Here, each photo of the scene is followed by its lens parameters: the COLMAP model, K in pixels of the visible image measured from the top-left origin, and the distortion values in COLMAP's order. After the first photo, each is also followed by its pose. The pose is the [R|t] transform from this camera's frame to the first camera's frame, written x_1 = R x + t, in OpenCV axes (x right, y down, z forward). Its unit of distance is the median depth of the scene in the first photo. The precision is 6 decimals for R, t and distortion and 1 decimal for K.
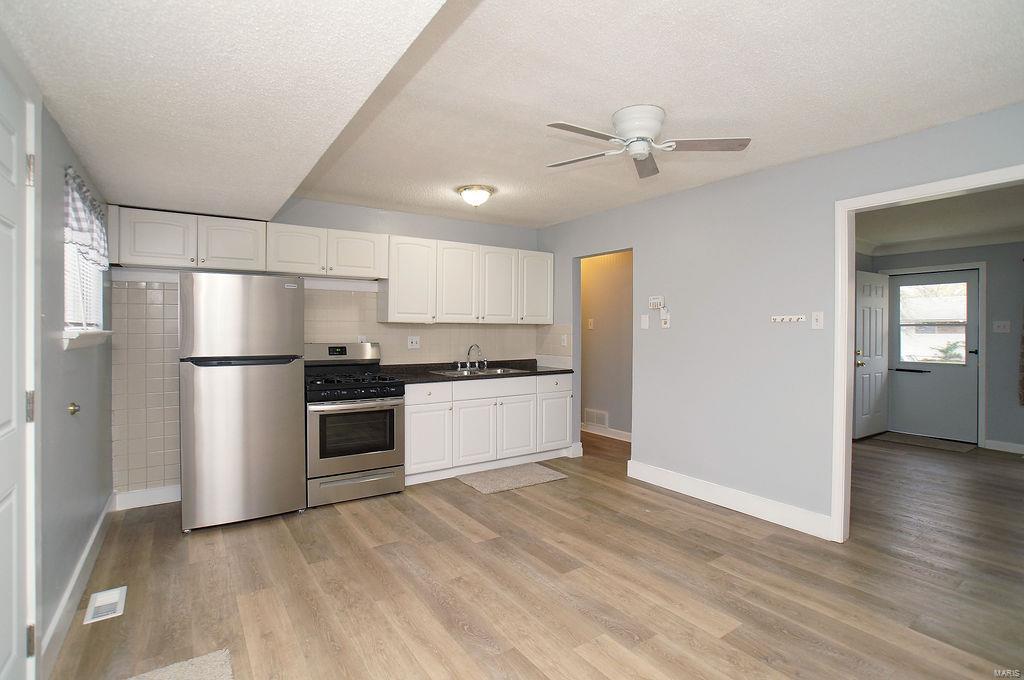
lens RADIAL K [[493.2, 0, 499.4], [0, 493.2, 338.5], [0, 0, 1]] dist [-0.067081, 0.033702]
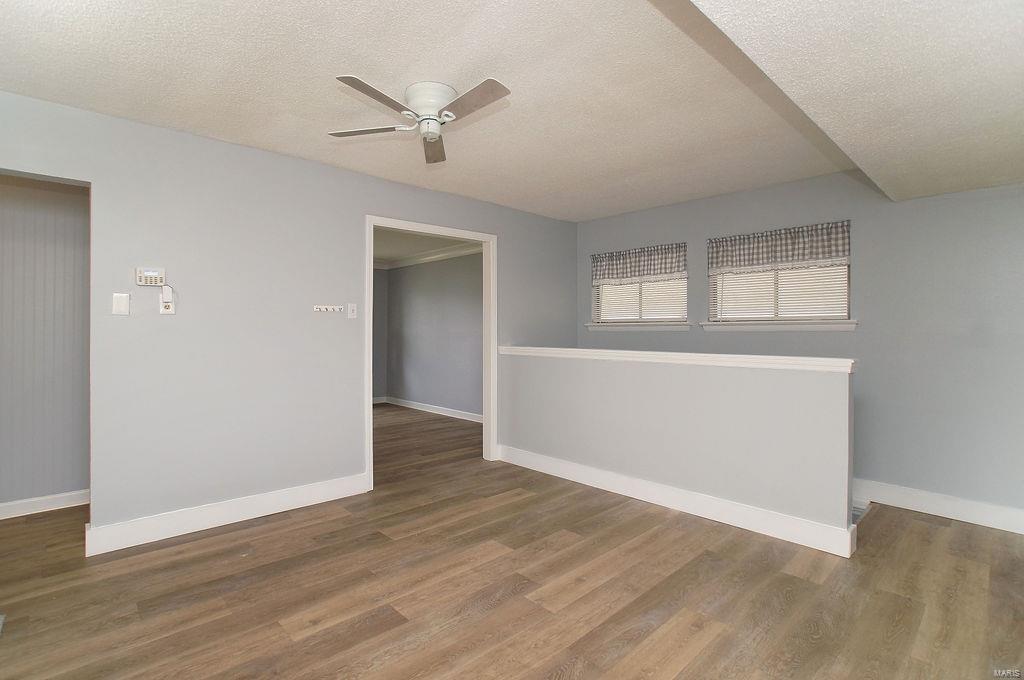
lens RADIAL K [[490.4, 0, 505.9], [0, 490.4, 318.2], [0, 0, 1]] dist [-0.071486, 0.031399]
pose [[-0.167797, 0.019052, 0.985637, -0.539341], [0.016025, 0.999734, -0.016596, 0.005291], [-0.985691, 0.013010, -0.168058, 0.774836]]
